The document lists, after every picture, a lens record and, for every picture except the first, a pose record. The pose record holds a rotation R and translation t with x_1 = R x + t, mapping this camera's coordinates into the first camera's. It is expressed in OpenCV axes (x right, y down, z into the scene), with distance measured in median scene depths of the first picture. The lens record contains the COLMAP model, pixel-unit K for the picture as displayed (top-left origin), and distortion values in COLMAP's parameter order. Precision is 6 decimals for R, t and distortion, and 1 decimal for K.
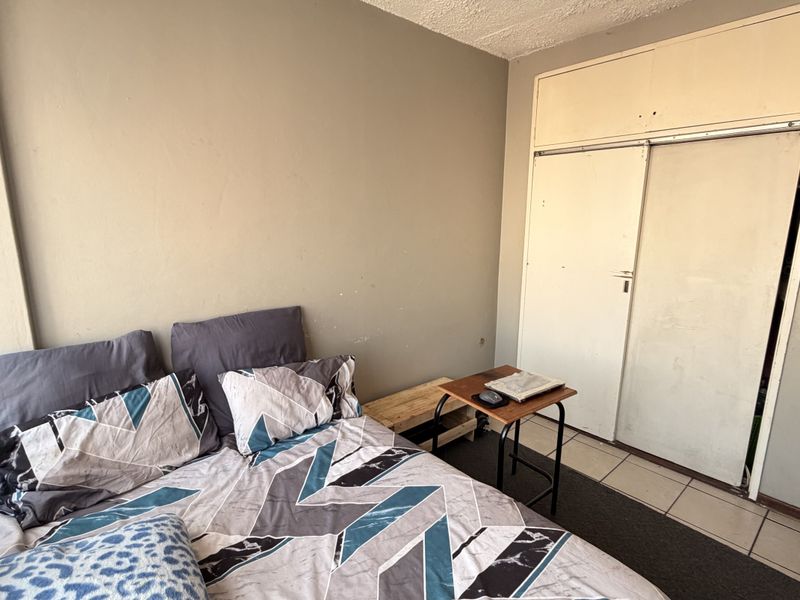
lens RADIAL K [[422.1, 0, 397.2], [0, 422.1, 300.9], [0, 0, 1]] dist [-0.000695, -0.000074]
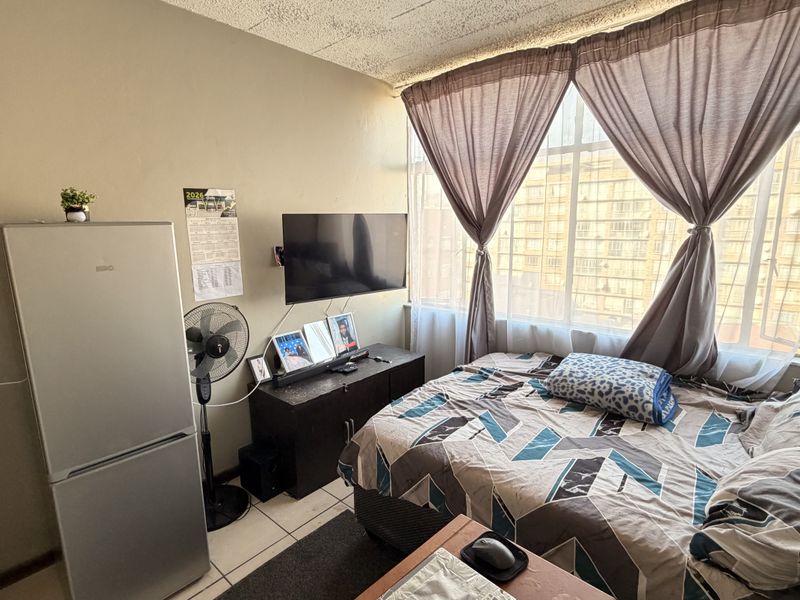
lens RADIAL K [[422.1, 0, 397.2], [0, 422.1, 300.9], [0, 0, 1]] dist [-0.000695, -0.000074]
pose [[-0.989973, 0.036040, -0.136585, 0.536982], [-0.016813, 0.929973, 0.367243, -0.376641], [0.140255, 0.365857, -0.920042, 1.799699]]
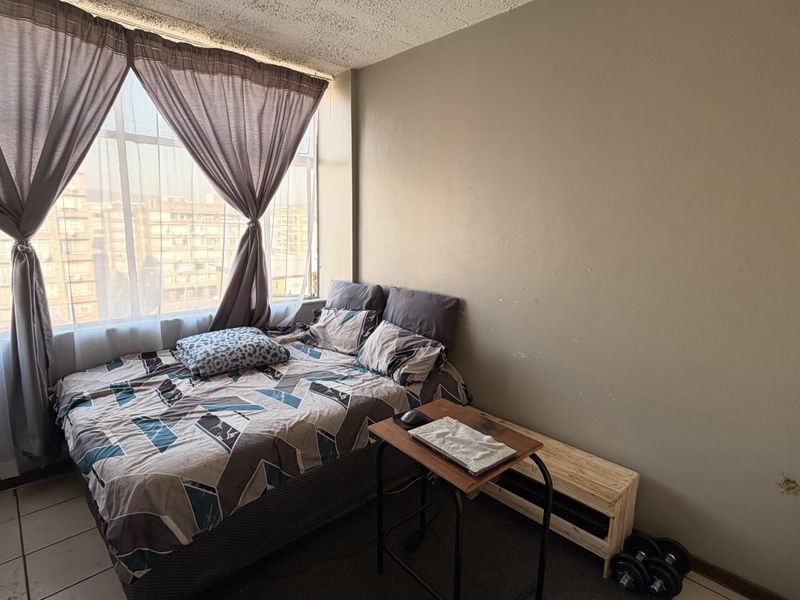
lens RADIAL K [[422.1, 0, 397.2], [0, 422.1, 300.9], [0, 0, 1]] dist [-0.000695, -0.000074]
pose [[0.053510, 0.172675, -0.983524, 1.398763], [-0.215446, 0.963734, 0.157479, -0.196185], [0.975049, 0.203469, 0.088772, 1.090290]]
